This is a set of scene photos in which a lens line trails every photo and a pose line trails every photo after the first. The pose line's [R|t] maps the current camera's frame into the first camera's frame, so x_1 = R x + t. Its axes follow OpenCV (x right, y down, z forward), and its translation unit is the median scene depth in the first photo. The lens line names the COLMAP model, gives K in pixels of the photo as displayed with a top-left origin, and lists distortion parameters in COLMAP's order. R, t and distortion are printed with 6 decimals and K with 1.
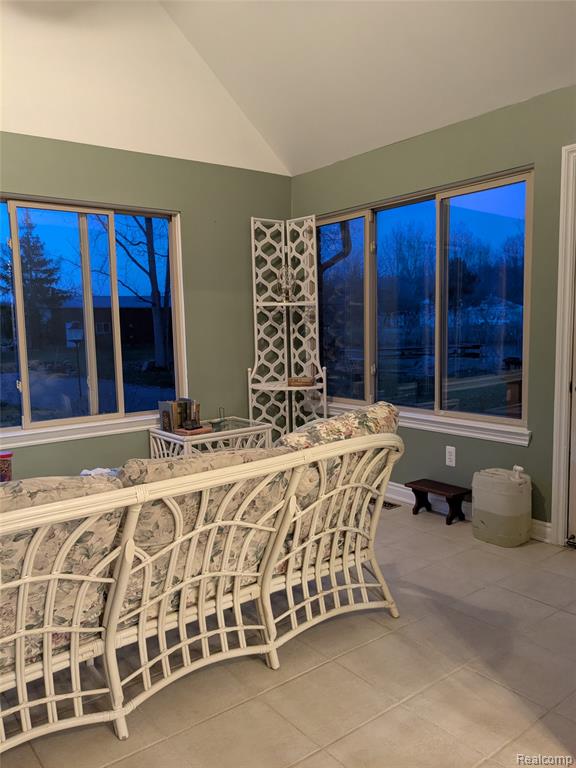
lens RADIAL K [[613.7, 0, 288.9], [0, 613.7, 388.2], [0, 0, 1]] dist [0.035360, -0.064965]
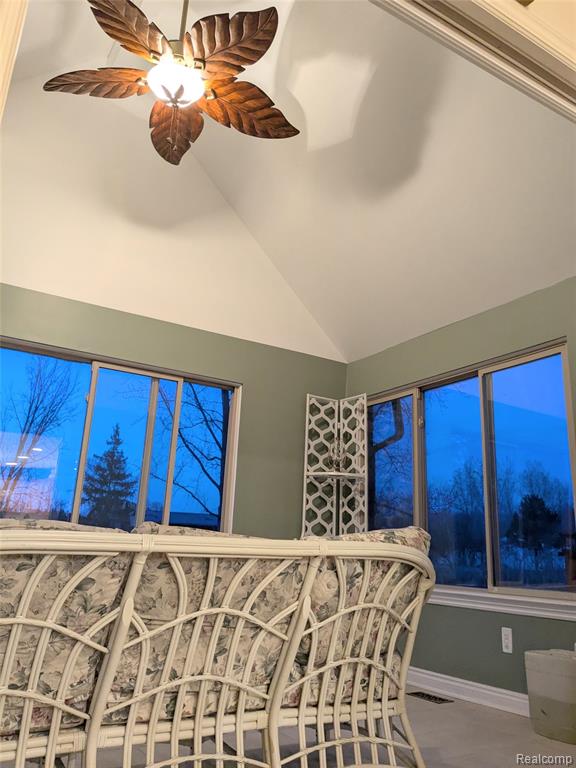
lens RADIAL K [[613.7, 0, 291.1], [0, 613.7, 371.9], [0, 0, 1]] dist [0.035360, -0.064965]
pose [[0.992347, 0.033574, -0.118830, 0.071308], [-0.076765, 0.921506, -0.380702, 0.189079], [0.096721, 0.386910, 0.917031, -0.009696]]
